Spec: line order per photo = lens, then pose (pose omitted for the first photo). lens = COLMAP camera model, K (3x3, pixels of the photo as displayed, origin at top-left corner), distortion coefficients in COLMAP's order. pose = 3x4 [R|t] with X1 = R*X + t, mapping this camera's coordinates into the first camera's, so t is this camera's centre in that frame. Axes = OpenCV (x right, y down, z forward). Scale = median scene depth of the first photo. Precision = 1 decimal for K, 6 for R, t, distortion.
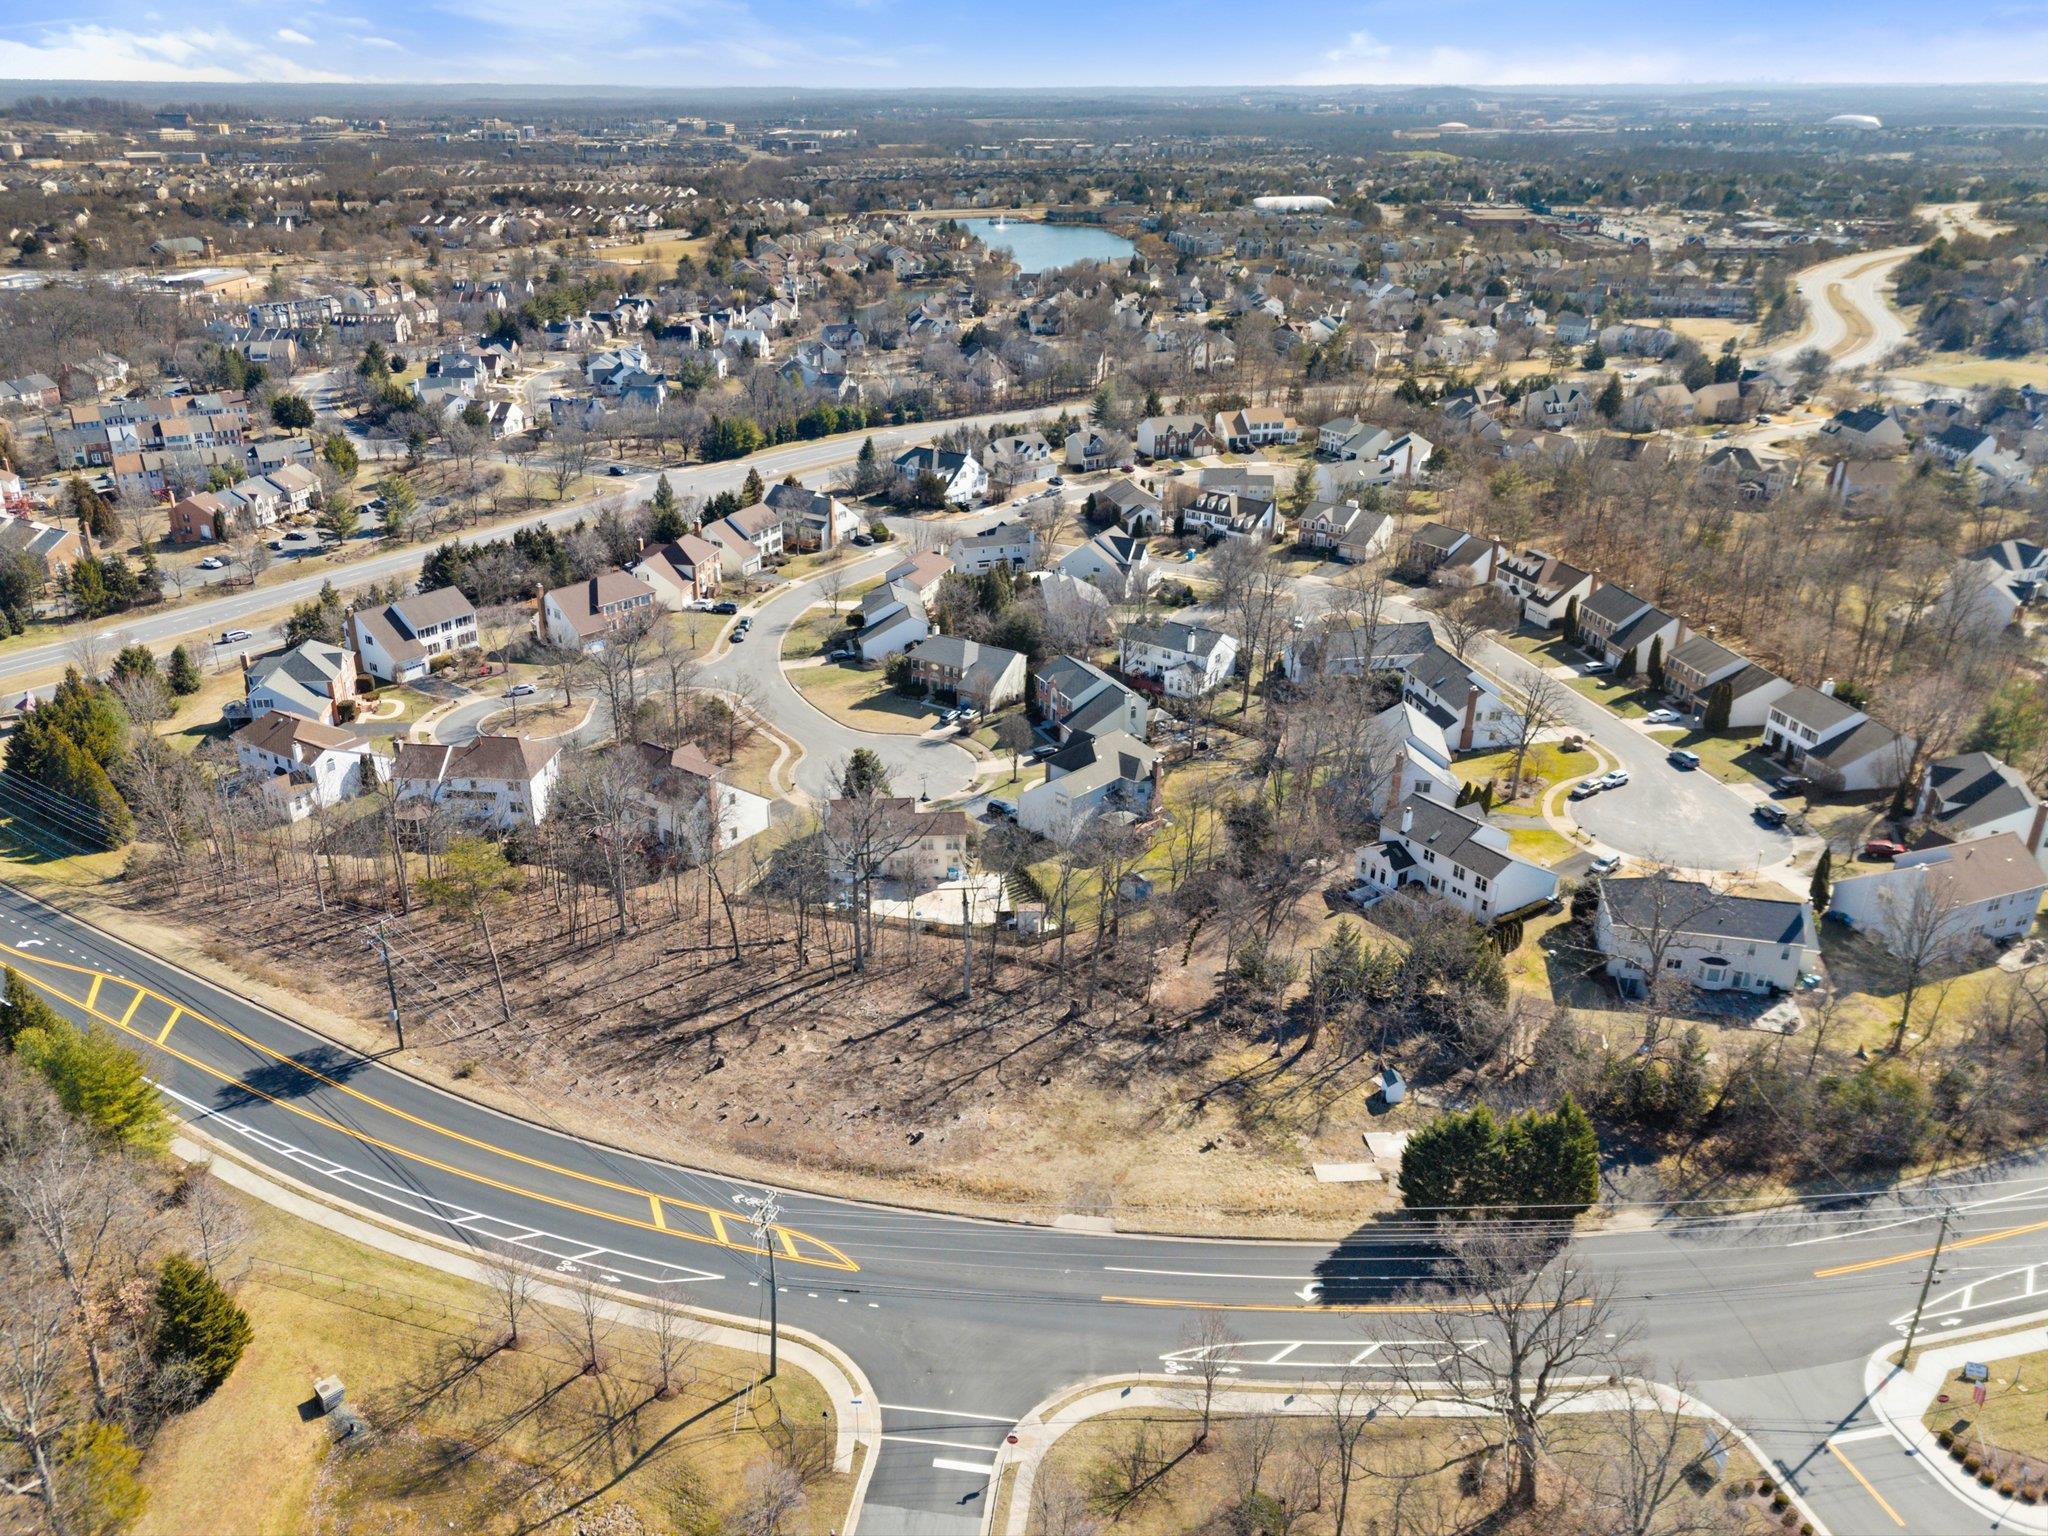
lens RADIAL K [[1553.5, 0, 992.5], [0, 1553.5, 760.5], [0, 0, 1]] dist [0.089040, -0.100517]
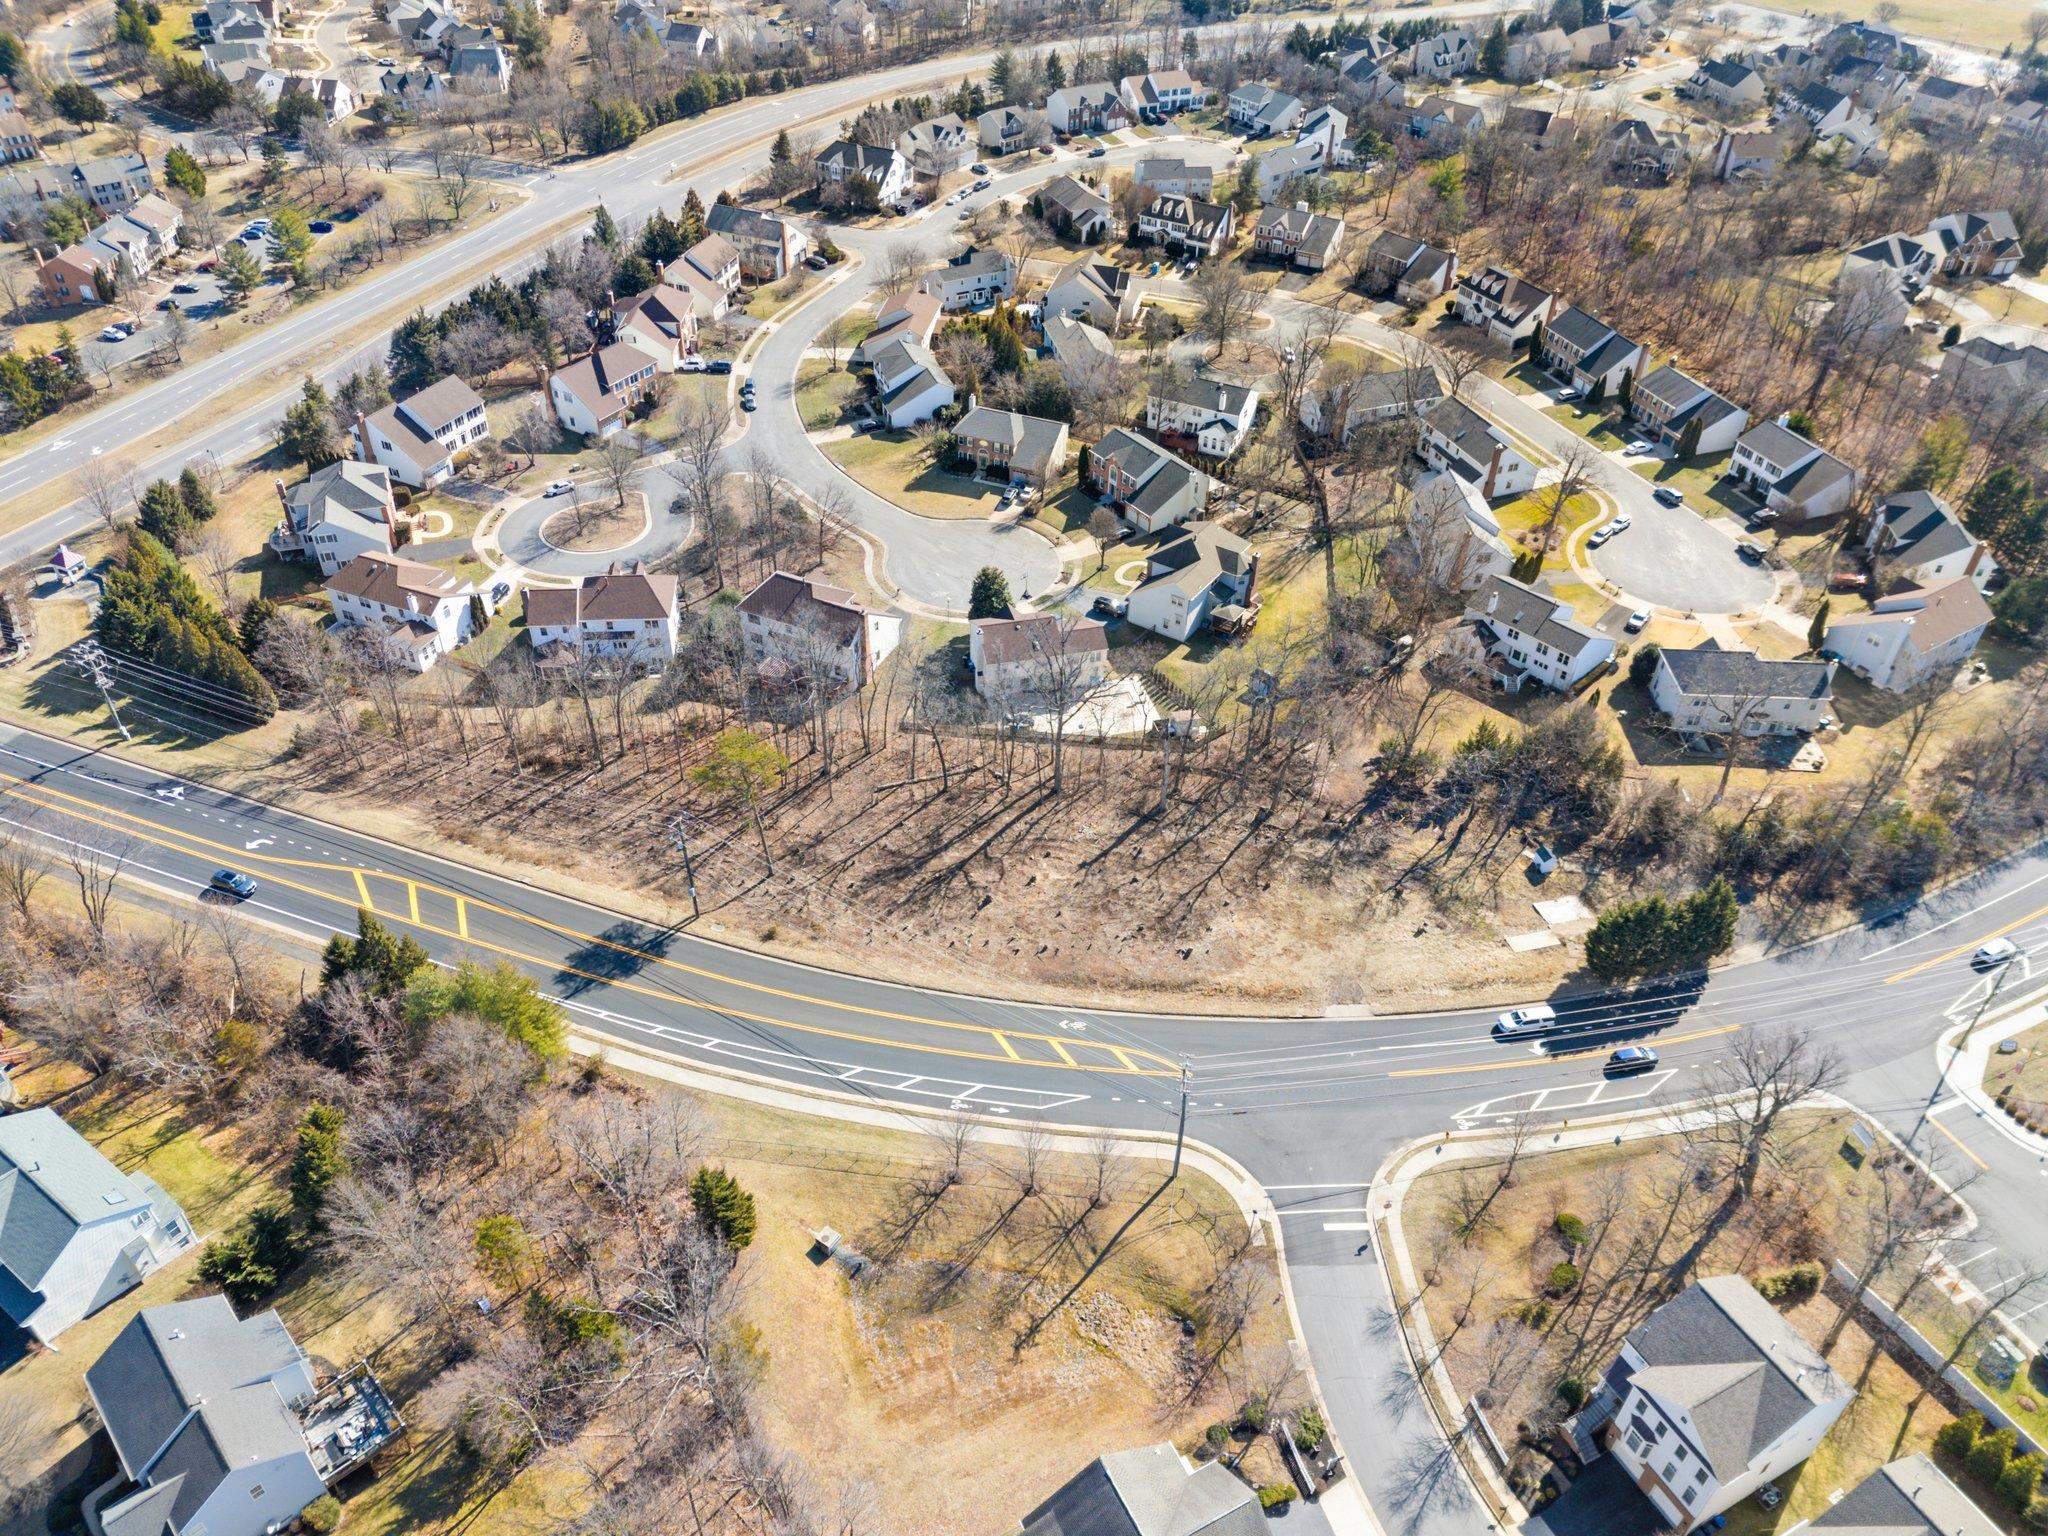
lens RADIAL K [[1553.5, 0, 992.5], [0, 1553.5, 760.5], [0, 0, 1]] dist [0.089040, -0.100517]
pose [[0.979490, -0.115035, 0.165426, -0.260167], [0.063981, 0.956087, 0.286015, -0.176590], [-0.191064, -0.269565, 0.943838, -0.051058]]
